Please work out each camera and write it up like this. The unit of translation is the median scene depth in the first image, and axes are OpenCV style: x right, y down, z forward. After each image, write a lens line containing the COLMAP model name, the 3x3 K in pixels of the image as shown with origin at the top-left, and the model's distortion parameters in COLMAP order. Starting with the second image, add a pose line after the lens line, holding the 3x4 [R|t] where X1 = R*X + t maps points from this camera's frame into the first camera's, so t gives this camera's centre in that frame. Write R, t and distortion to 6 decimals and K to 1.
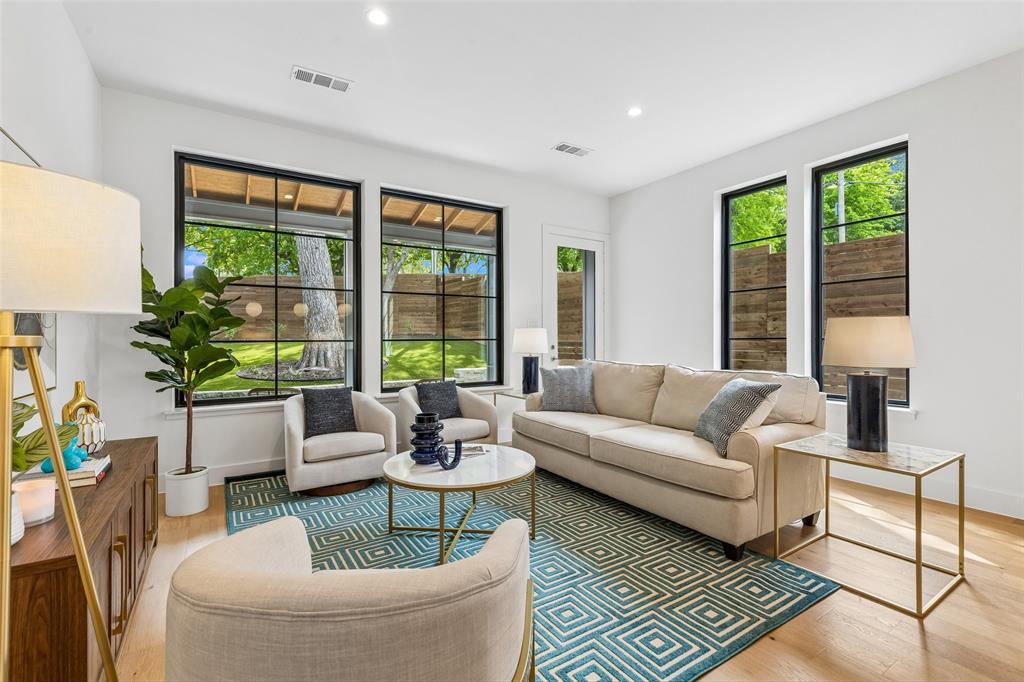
lens RADIAL K [[458.7, 0, 510.0], [0, 458.7, 339.6], [0, 0, 1]] dist [0.004547, 0.000096]
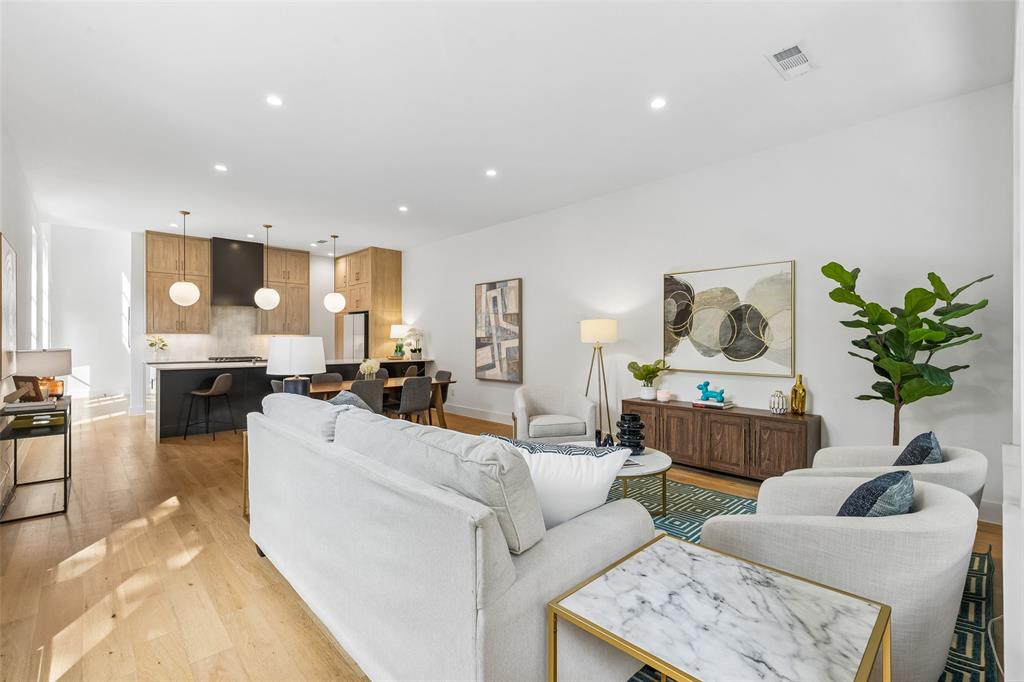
lens RADIAL K [[459.1, 0, 509.3], [0, 459.1, 338.0], [0, 0, 1]] dist [0.004577, -0.000122]
pose [[-0.982817, 0.000863, -0.184583, 0.229197], [0.000750, 0.999999, 0.000678, -0.025412], [0.184583, 0.000528, -0.982817, 1.387798]]
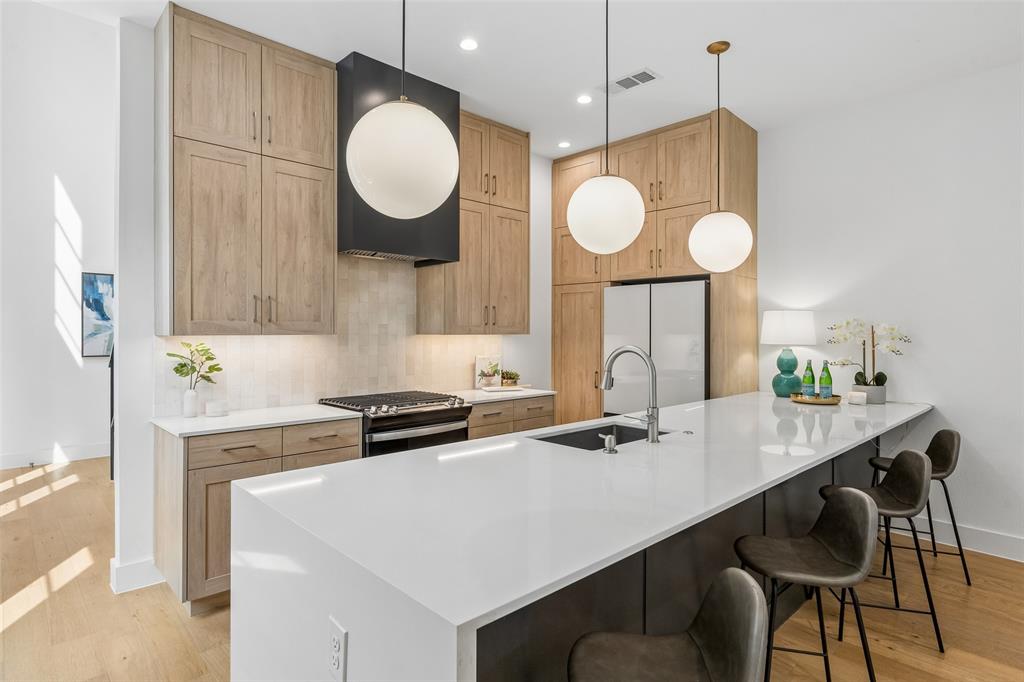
lens RADIAL K [[545.8, 0, 513.1], [0, 545.8, 329.8], [0, 0, 1]] dist [-0.000448, -0.000012]
pose [[-0.980964, -0.001737, -0.194180, 1.004142], [-0.002172, 0.999996, 0.002024, -0.050871], [0.194176, 0.002407, -0.980964, 0.102806]]
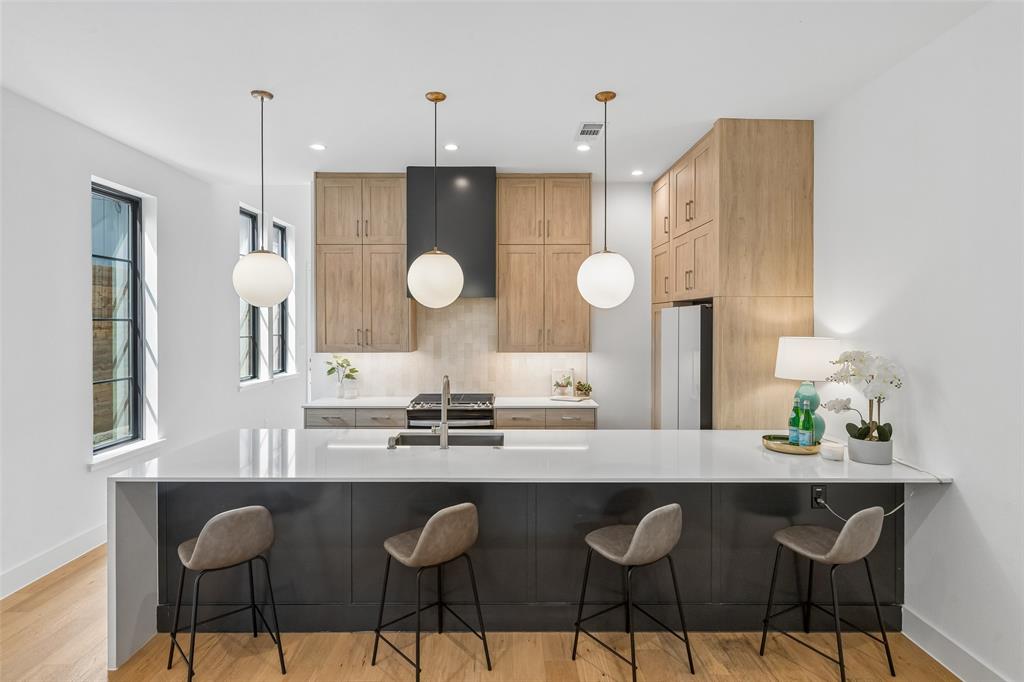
lens RADIAL K [[539.2, 0, 506.4], [0, 539.2, 325.9], [0, 0, 1]] dist [0.000830, -0.000155]
pose [[-0.844724, -0.001187, 0.535201, 0.281491], [0.004570, 0.999945, 0.009431, -0.111083], [-0.535183, 0.010412, -0.844672, 0.165472]]
